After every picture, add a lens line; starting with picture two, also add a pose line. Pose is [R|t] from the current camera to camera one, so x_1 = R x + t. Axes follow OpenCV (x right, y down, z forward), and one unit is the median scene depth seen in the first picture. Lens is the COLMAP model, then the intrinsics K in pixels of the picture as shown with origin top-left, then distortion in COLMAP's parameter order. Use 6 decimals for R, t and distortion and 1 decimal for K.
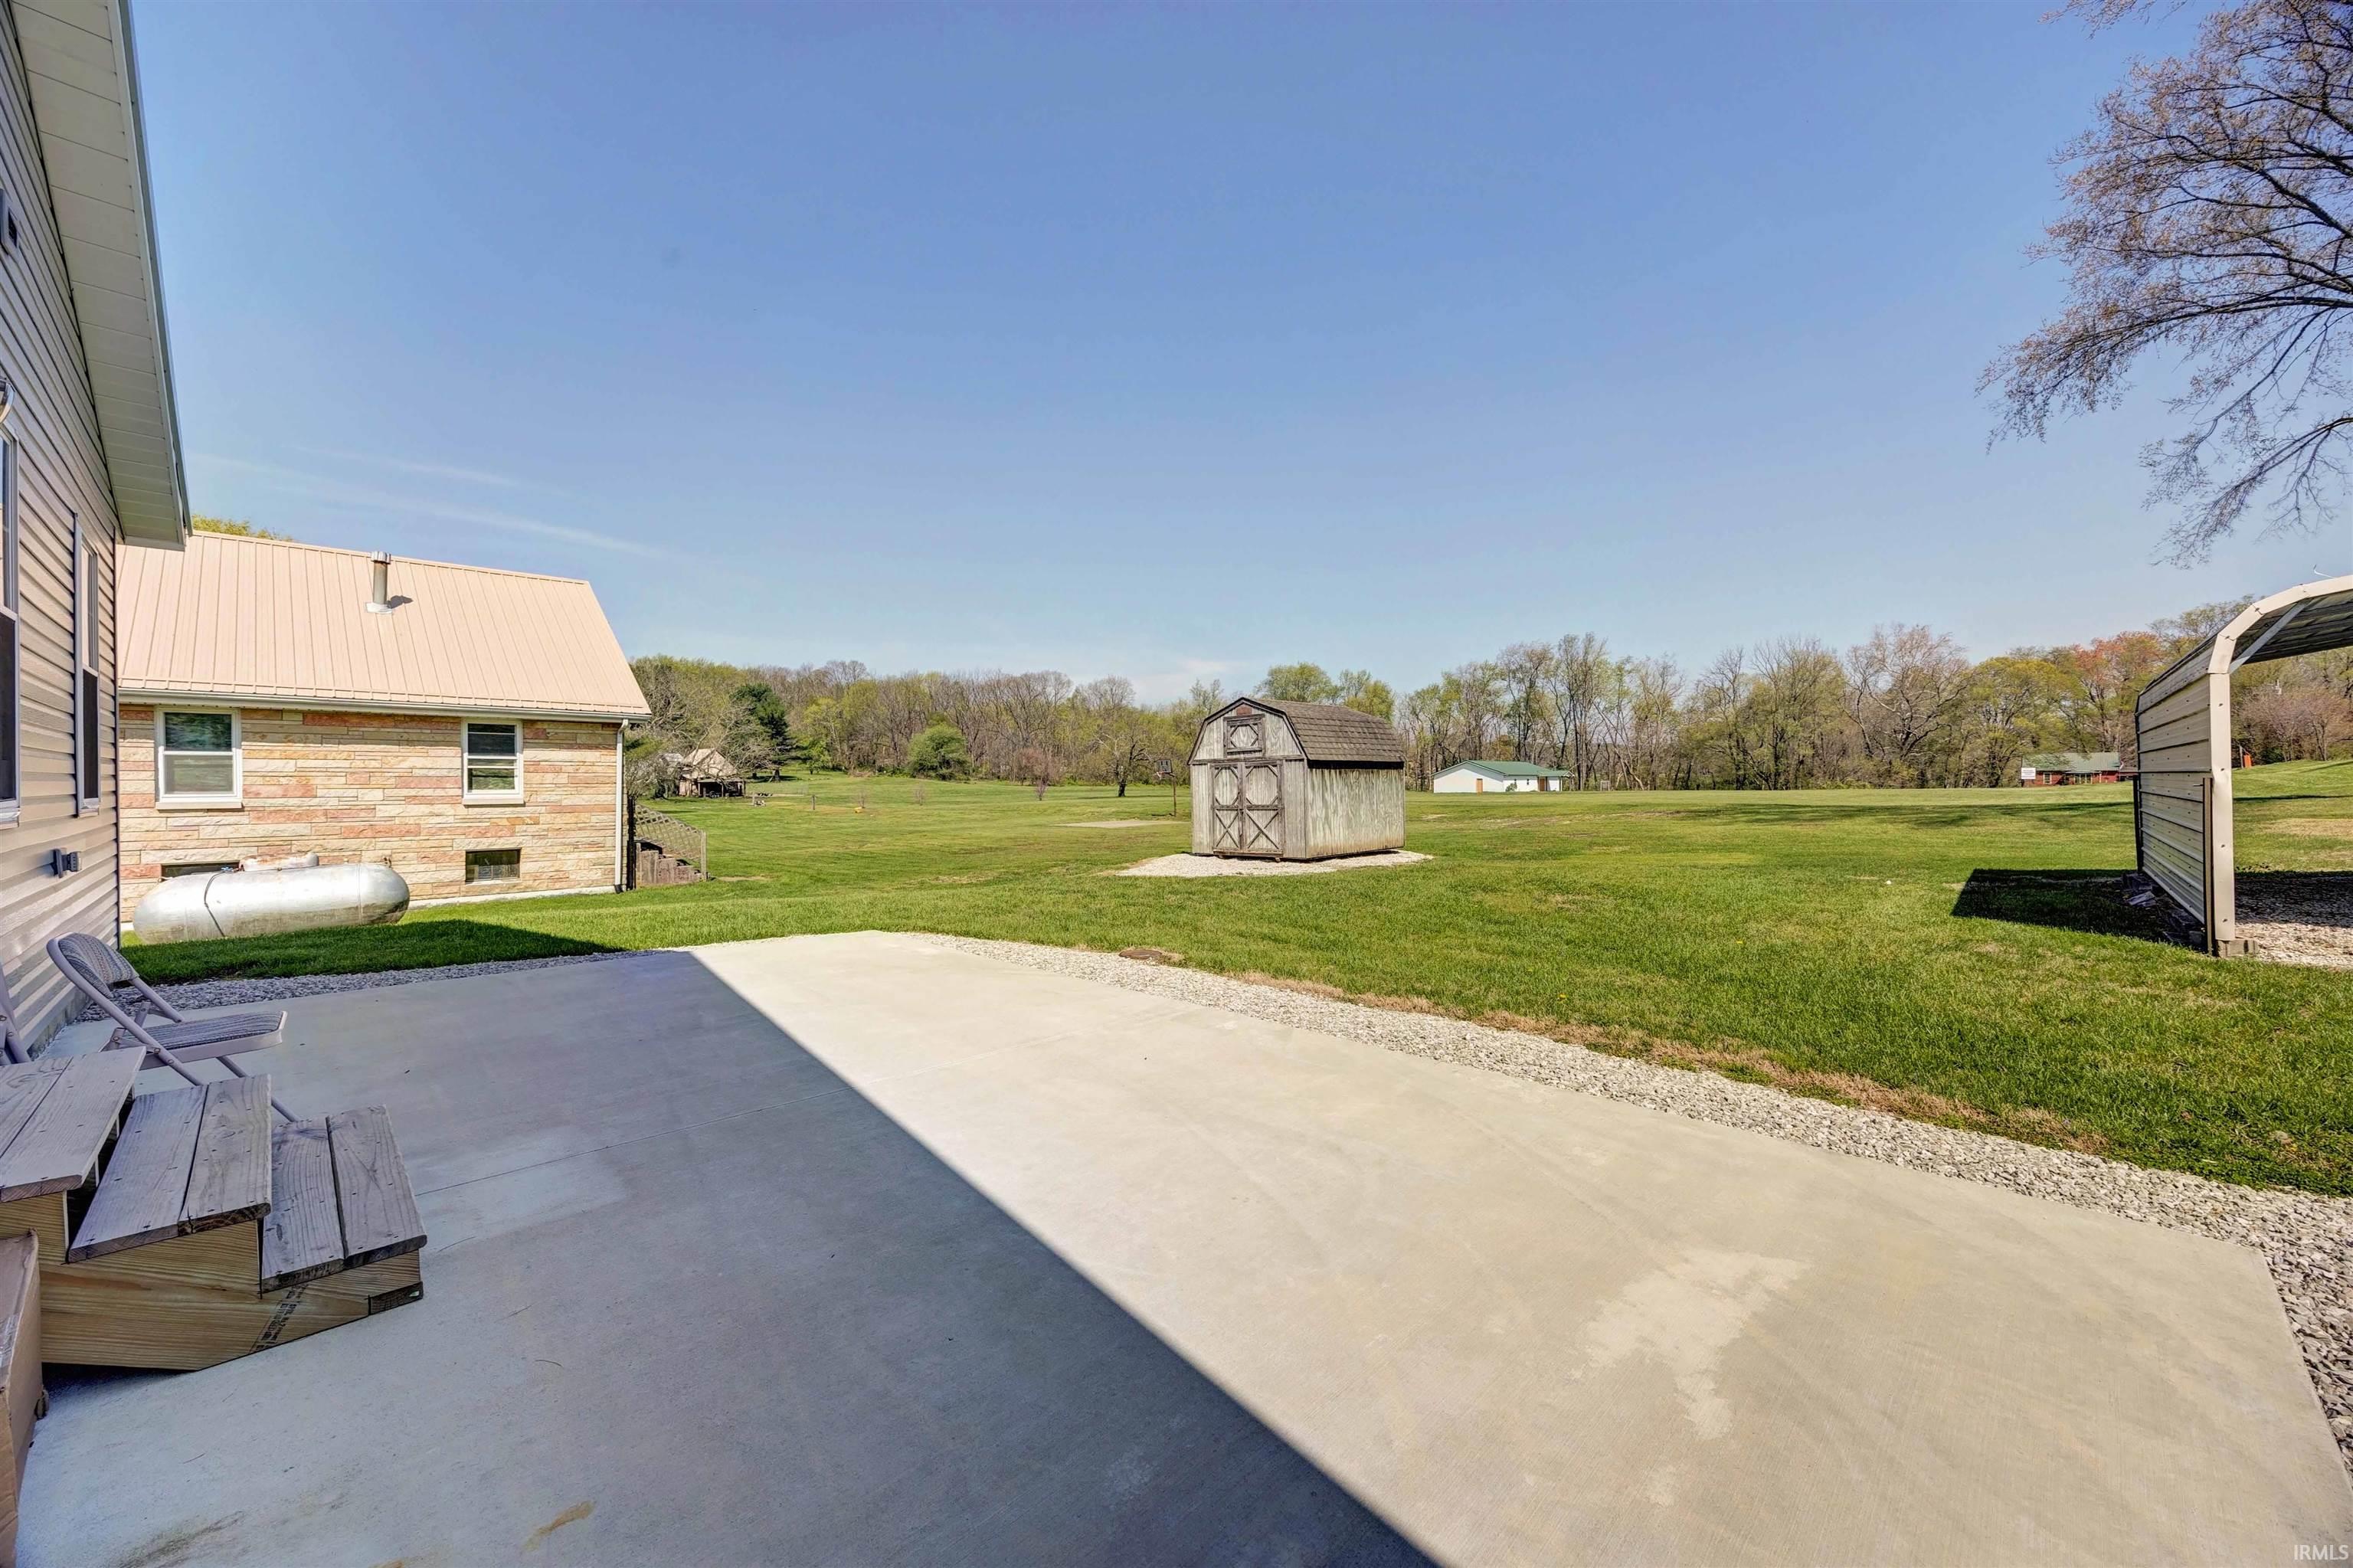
lens RADIAL K [[881.5, 0, 1144.1], [0, 881.5, 791.9], [0, 0, 1]] dist [-0.004003, 0.000314]
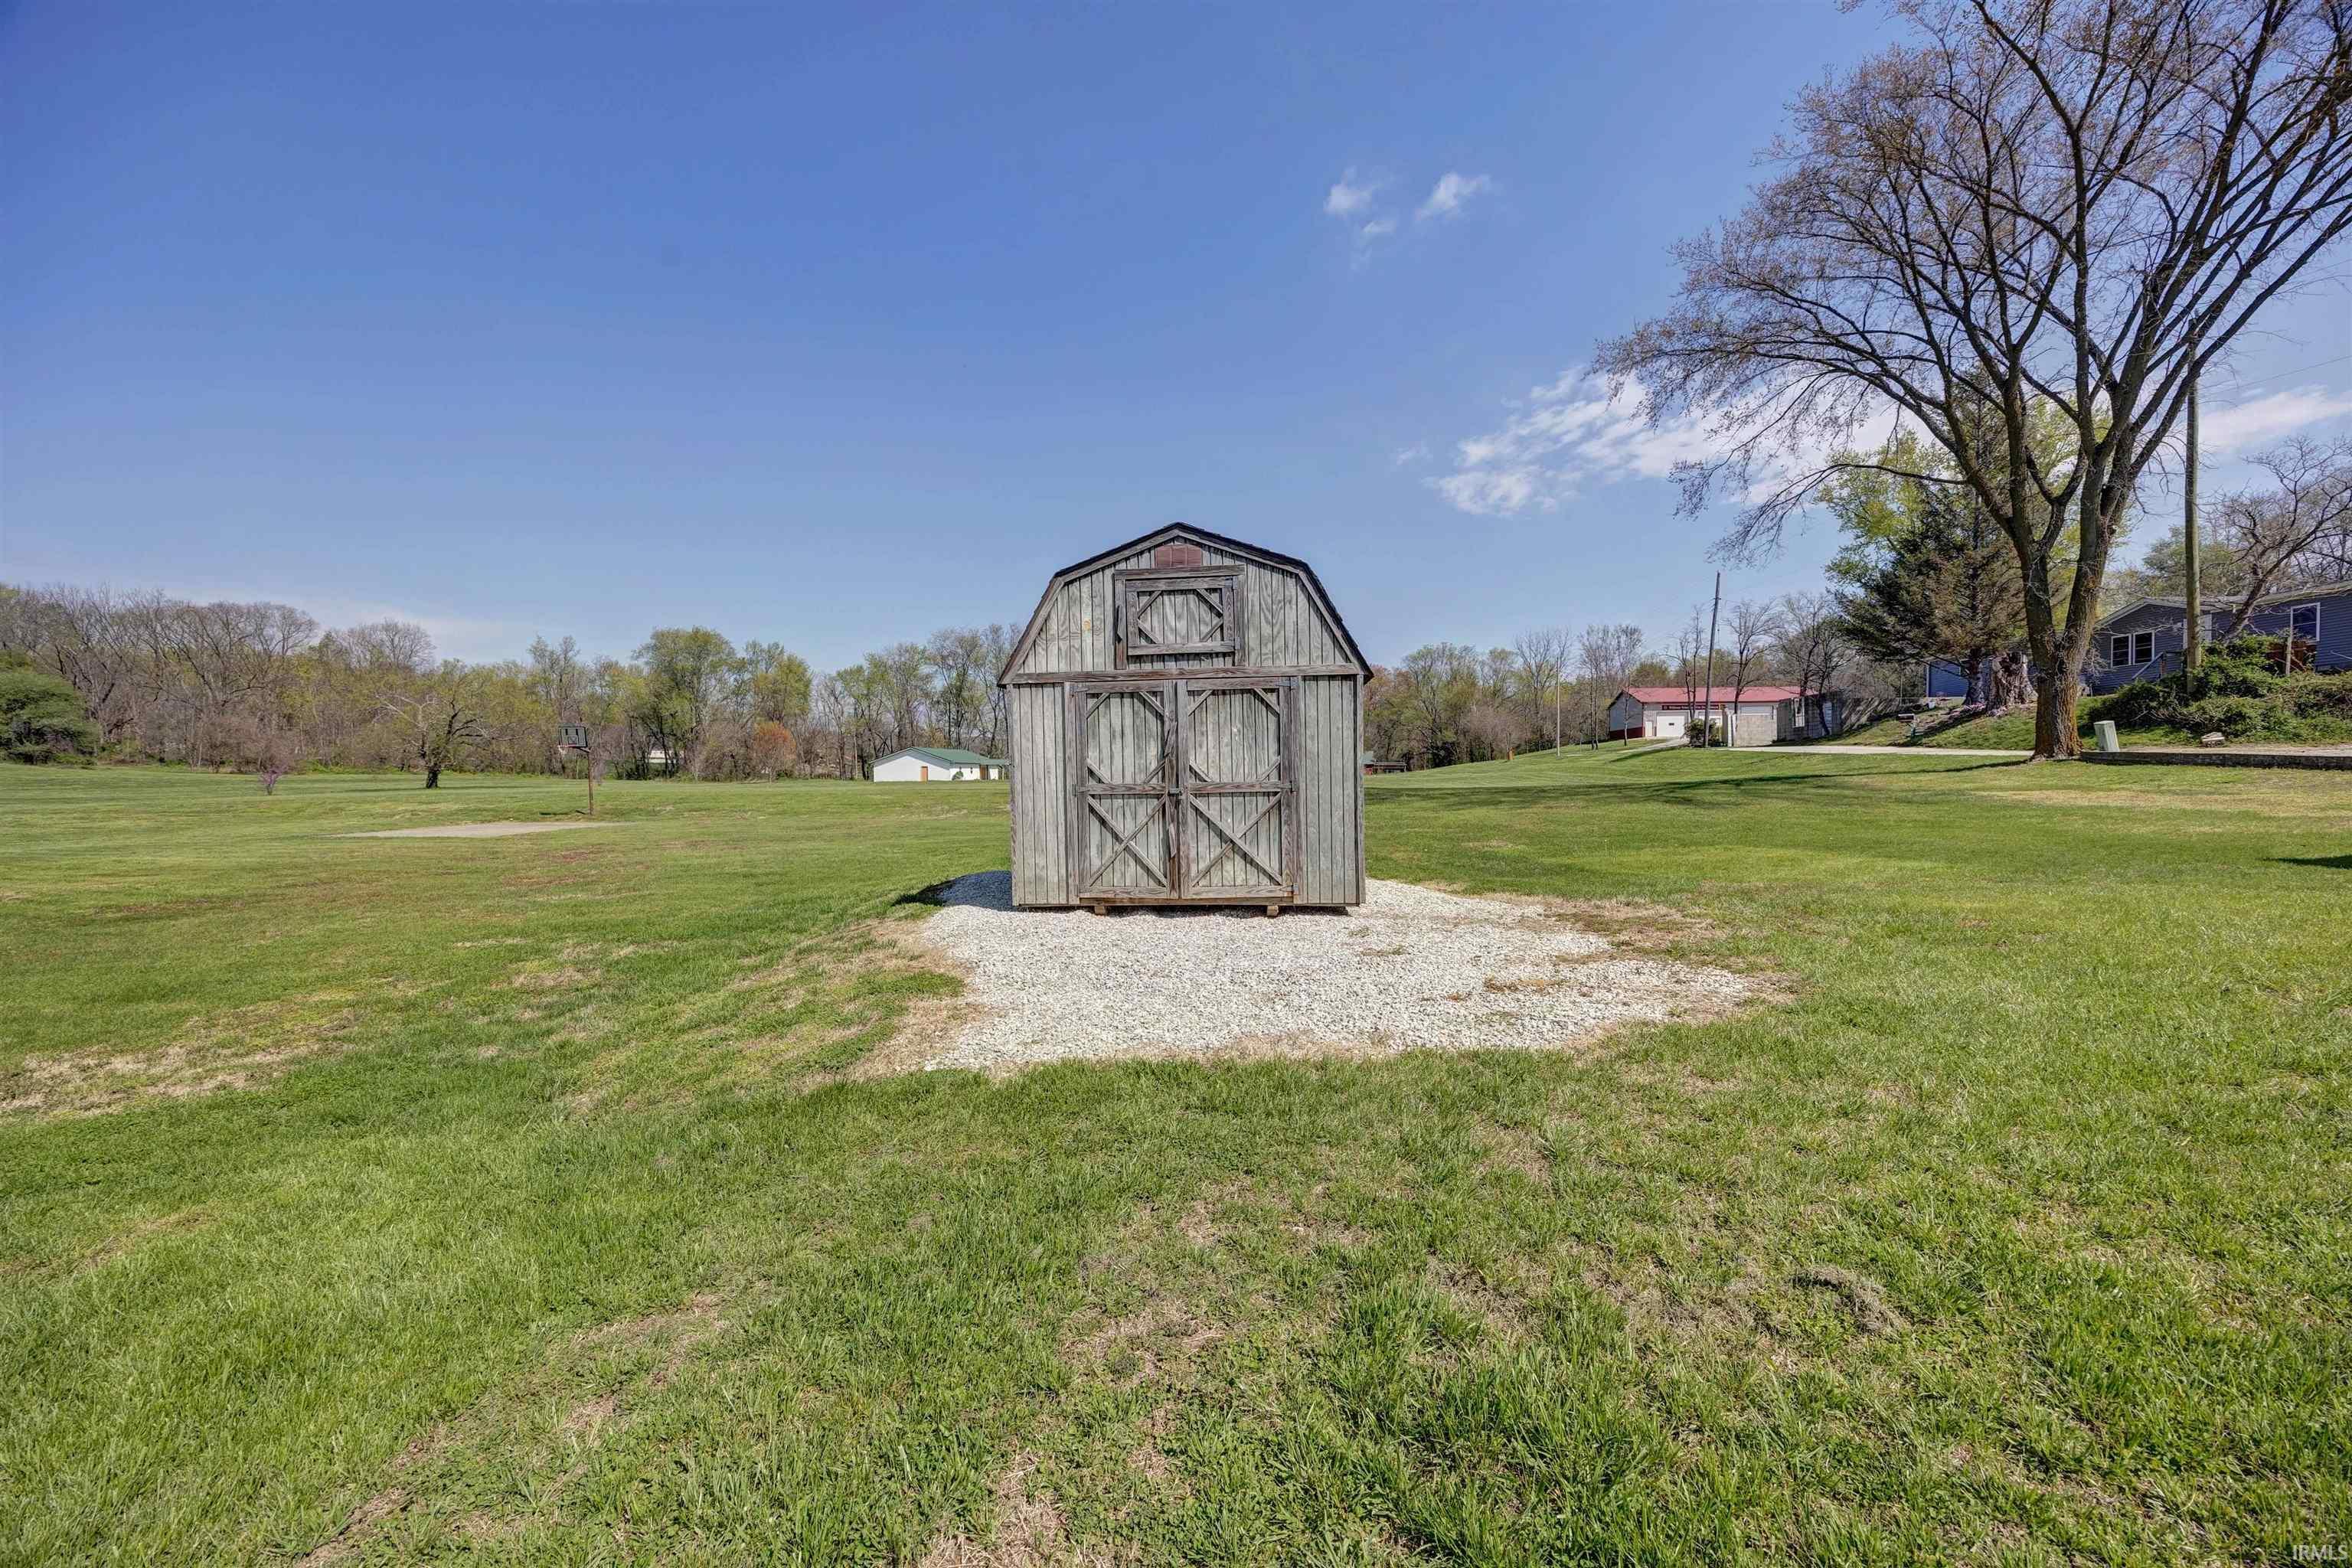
lens RADIAL K [[881.1, 0, 1143.6], [0, 881.1, 791.9], [0, 0, 1]] dist [-0.004003, 0.000314]
pose [[0.776514, -0.008795, 0.630039, -0.025065], [0.002365, 0.999936, 0.011044, 0.002114], [-0.630096, -0.007086, 0.776485, 0.107113]]
